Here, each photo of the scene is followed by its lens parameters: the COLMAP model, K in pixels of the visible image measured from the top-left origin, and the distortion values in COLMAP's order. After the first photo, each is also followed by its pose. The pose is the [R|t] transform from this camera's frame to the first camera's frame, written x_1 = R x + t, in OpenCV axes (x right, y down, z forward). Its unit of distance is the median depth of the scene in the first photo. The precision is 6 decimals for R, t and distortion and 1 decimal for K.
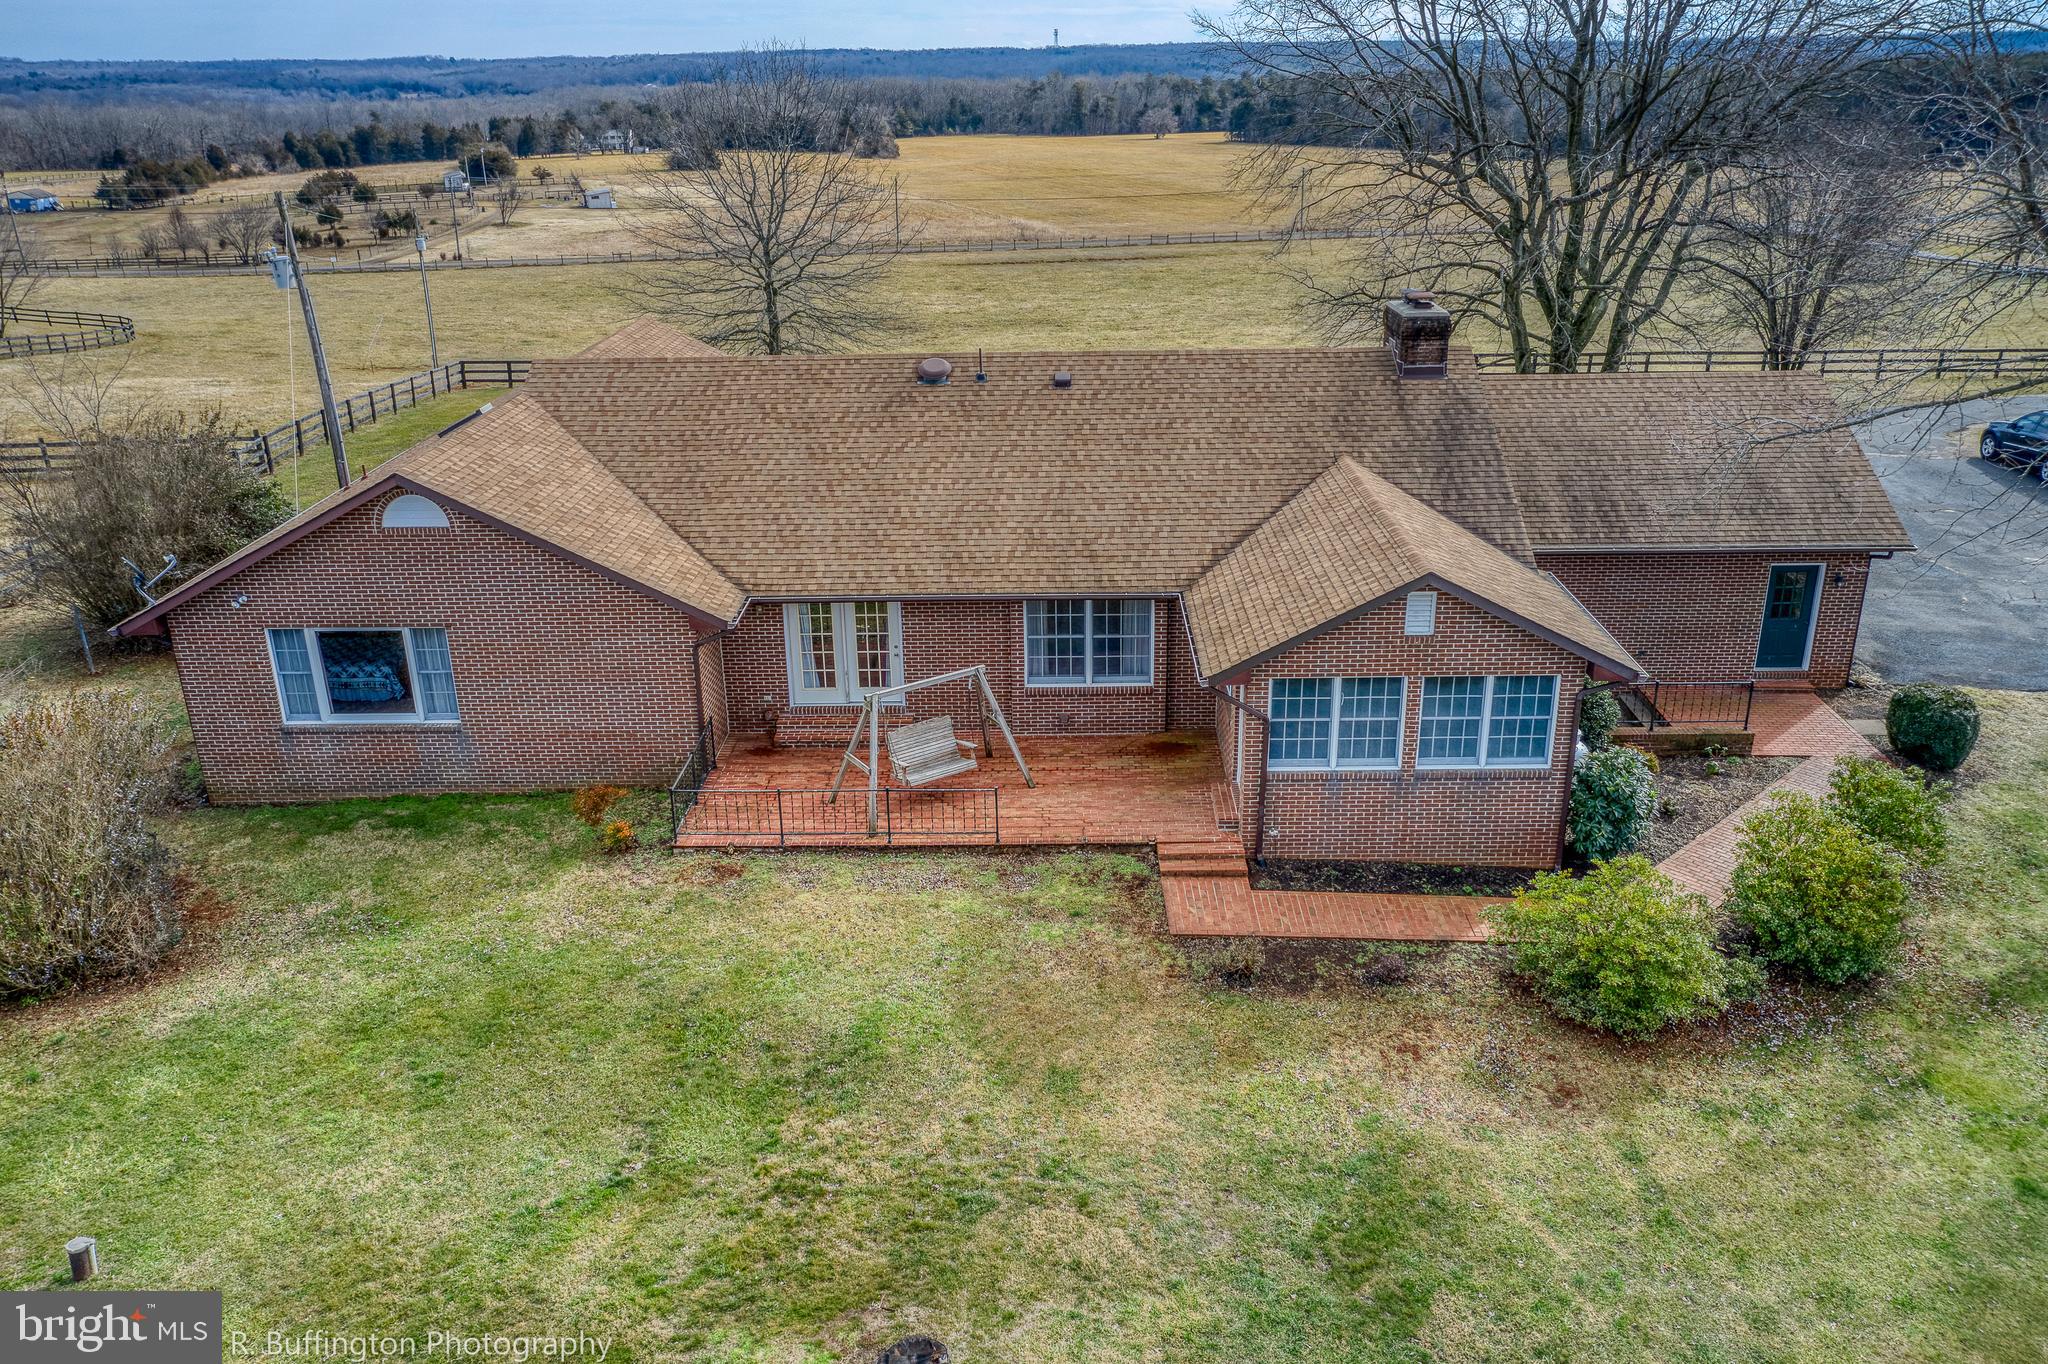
lens RADIAL K [[1554.9, 0, 1024.0], [0, 1554.9, 682.0], [0, 0, 1]] dist [0.001075, 0.018555]
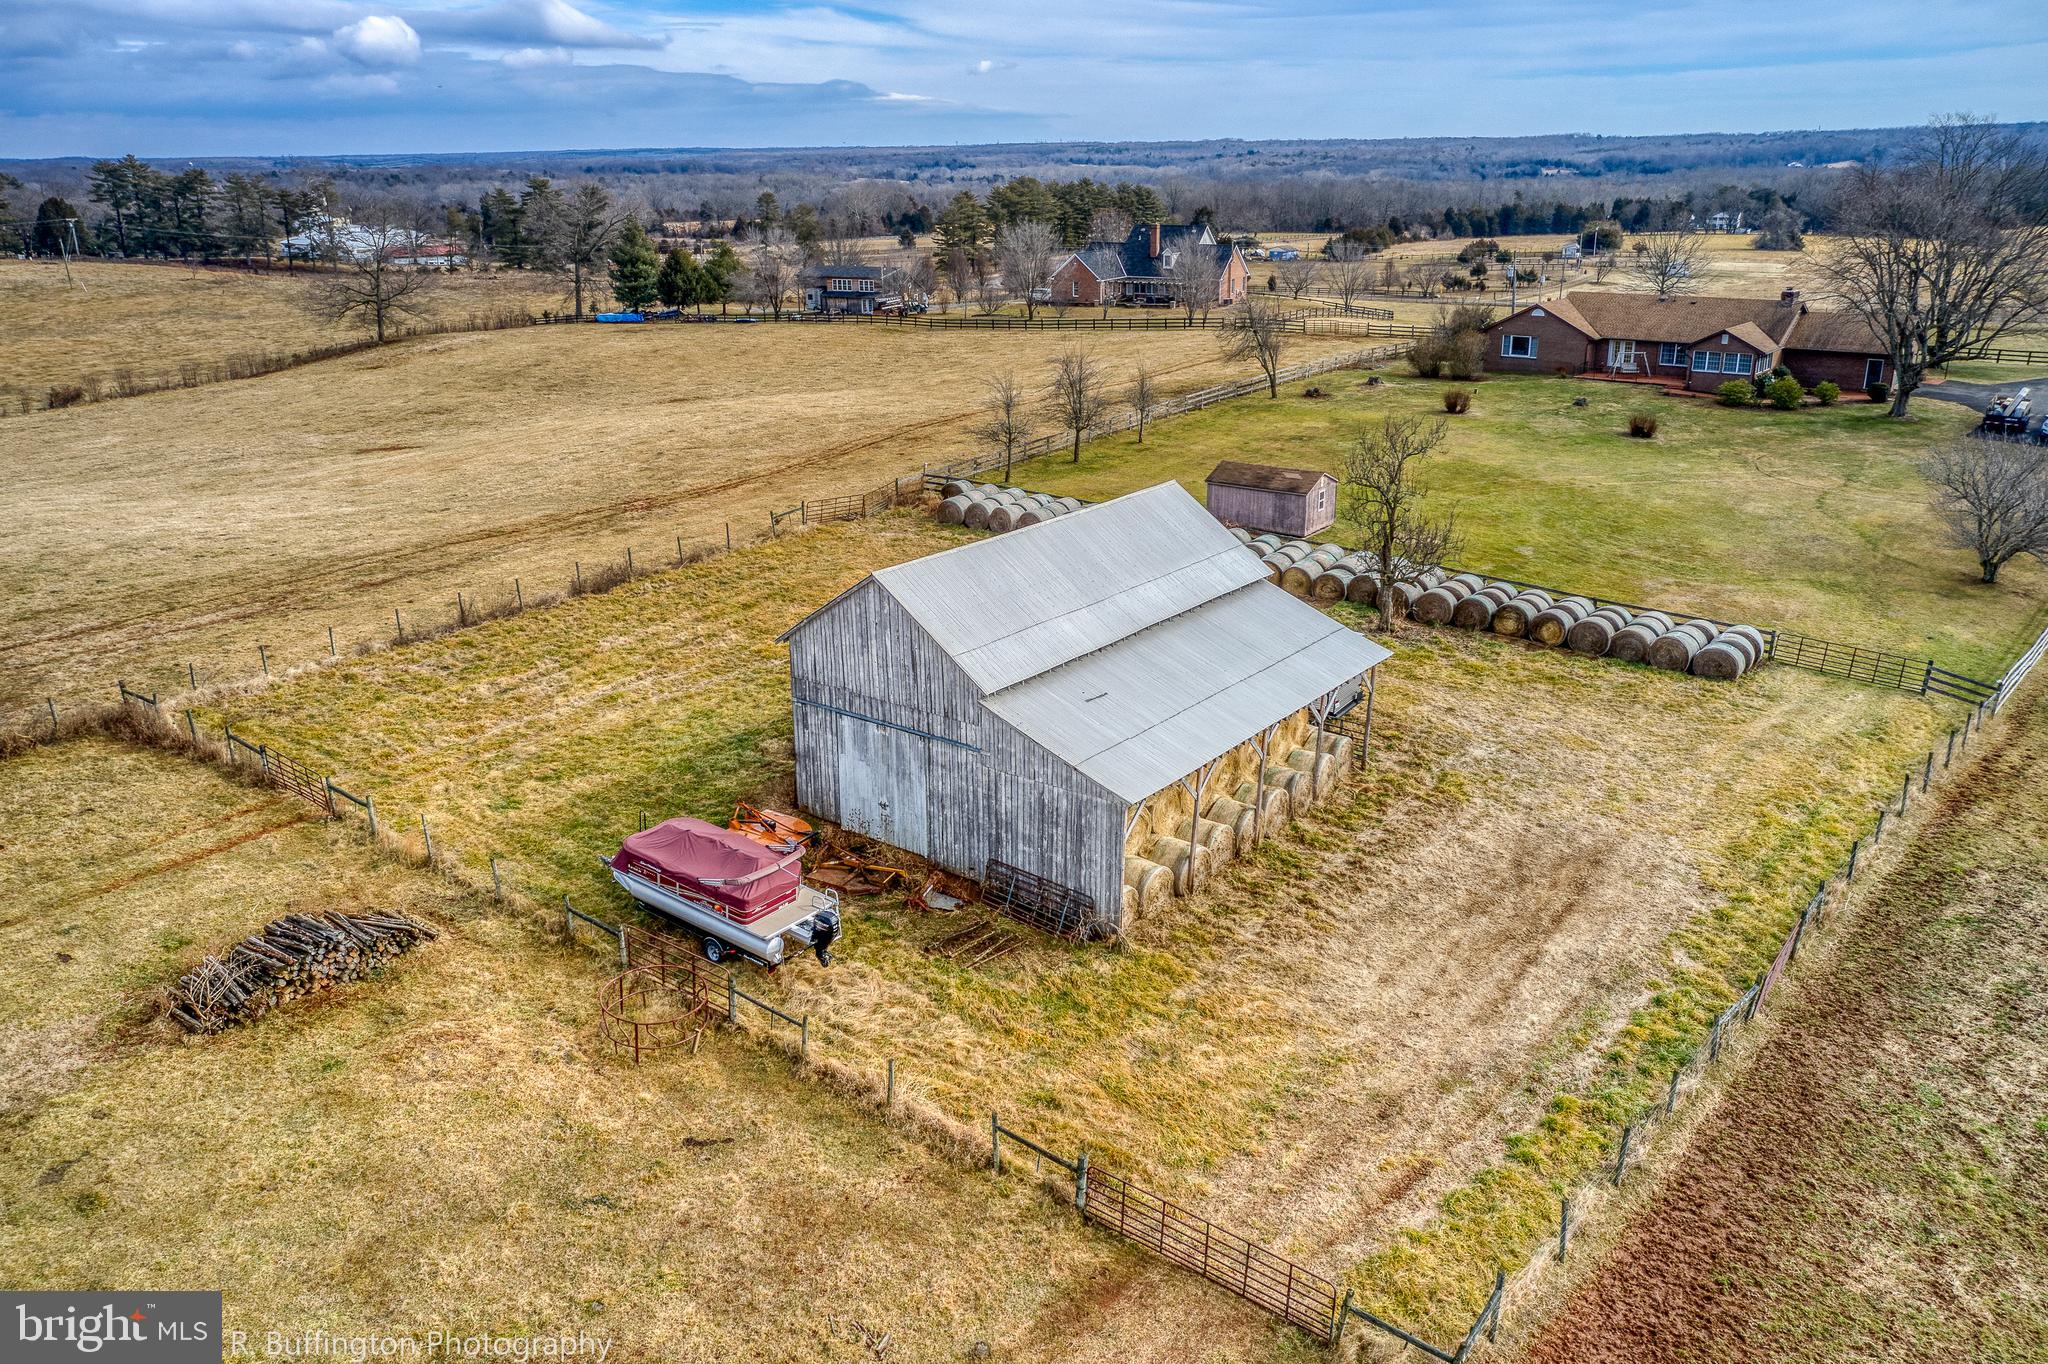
lens RADIAL K [[1554.9, 0, 1024.0], [0, 1554.9, 682.0], [0, 0, 1]] dist [0.001075, 0.018555]
pose [[0.787259, 0.205883, -0.581236, 1.269106], [-0.229905, 0.972649, 0.033132, 1.092673], [0.572160, 0.107545, 0.813060, -3.383016]]
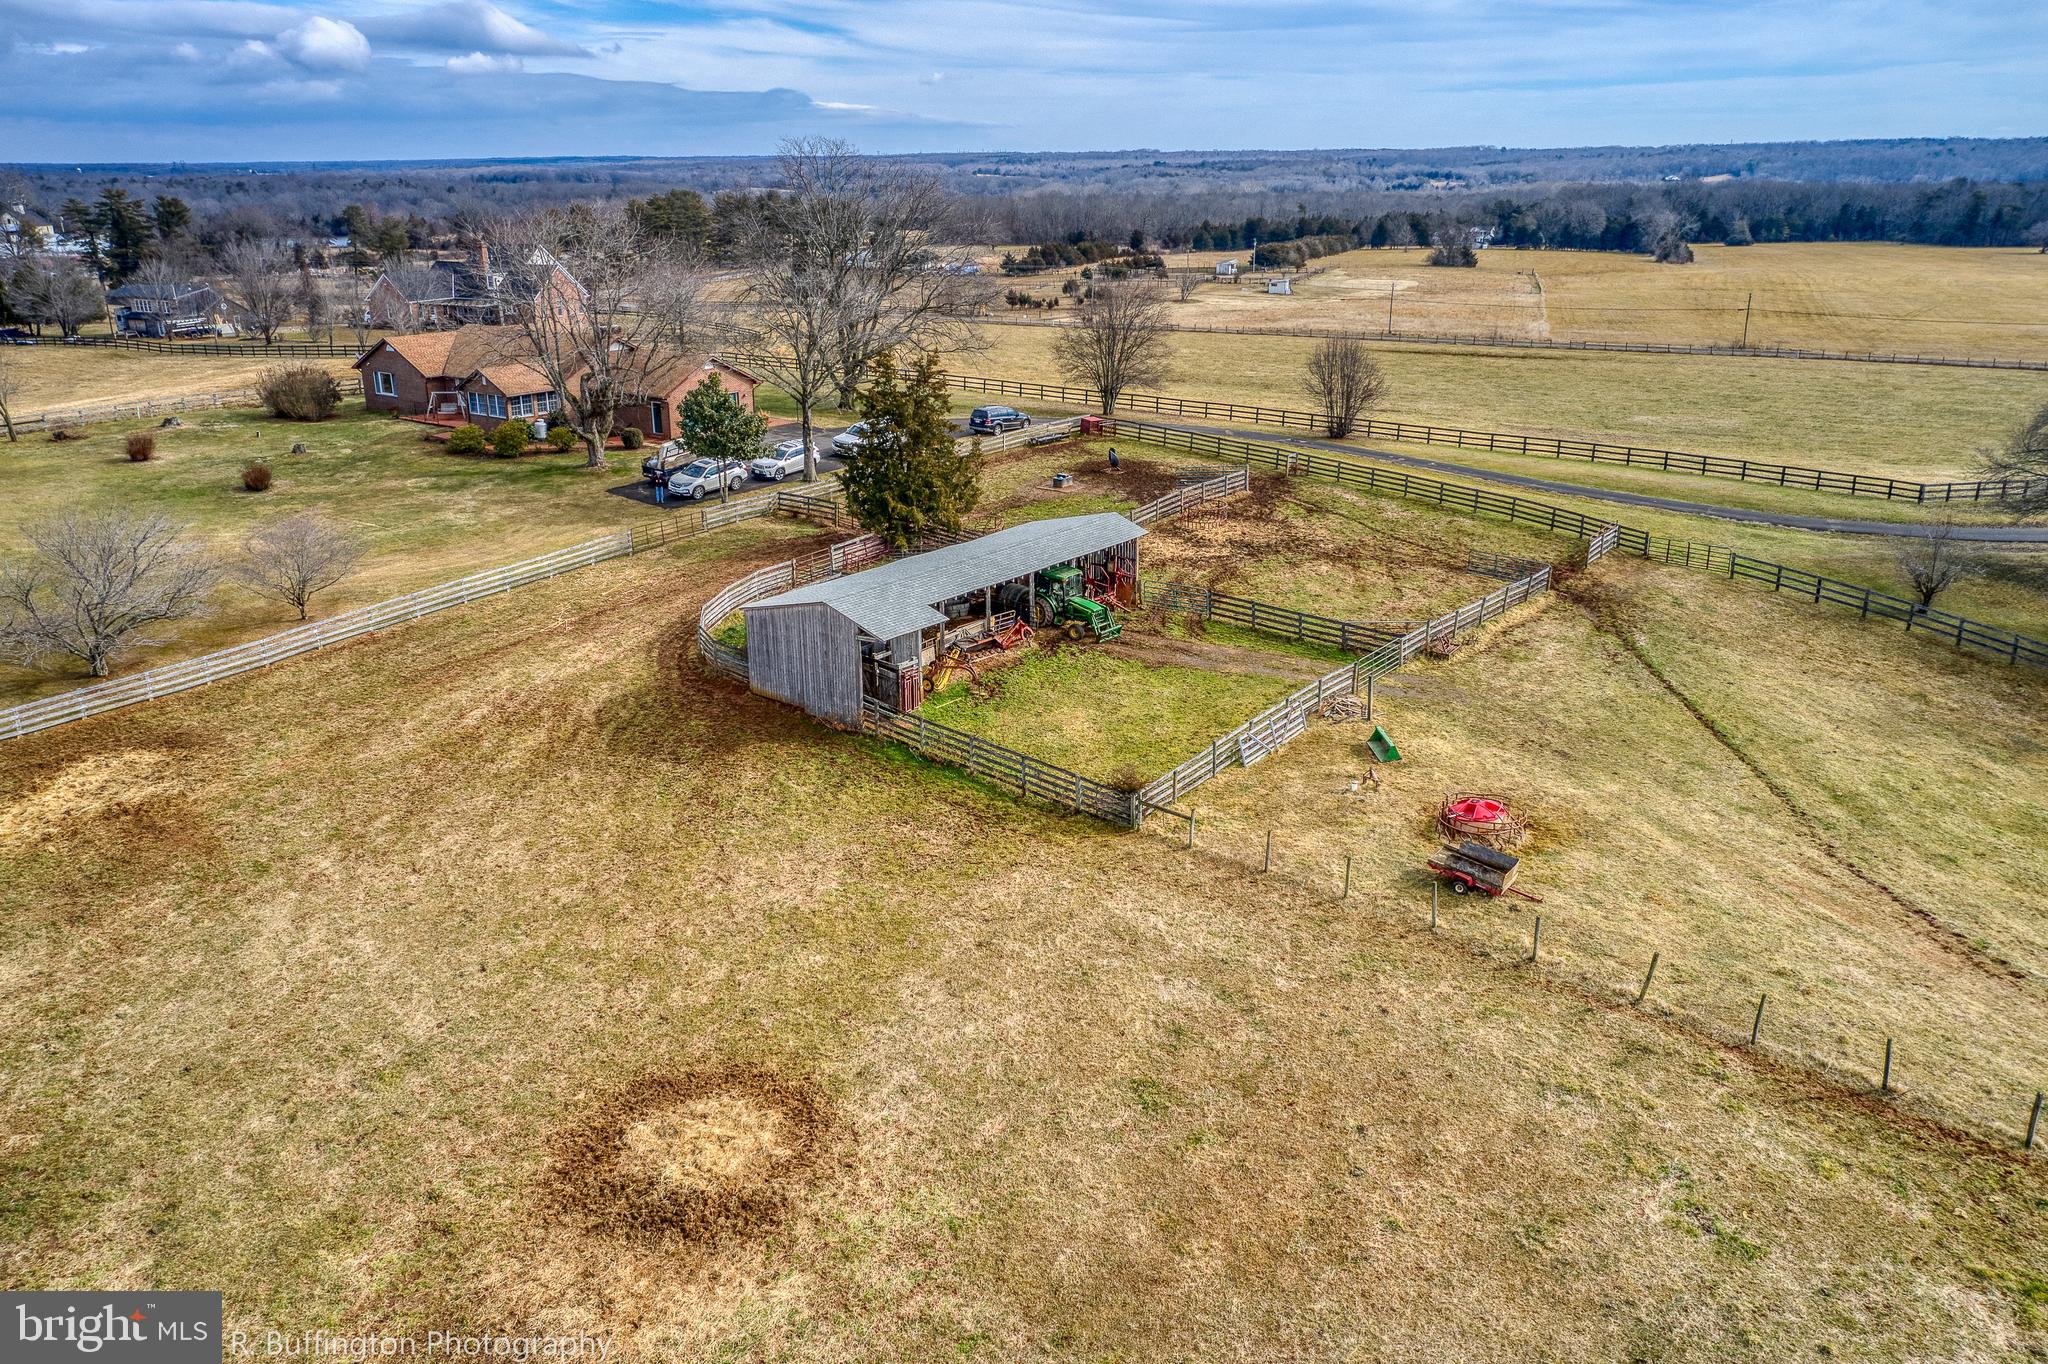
lens RADIAL K [[1569.9, 0, 1025.7], [0, 1569.9, 629.3], [0, 0, 1]] dist [0.005645, 0.030014]
pose [[0.807612, 0.178186, -0.562150, 3.409705], [-0.223792, 0.974555, -0.012604, 0.299401], [0.545601, 0.135984, 0.826939, -1.529704]]
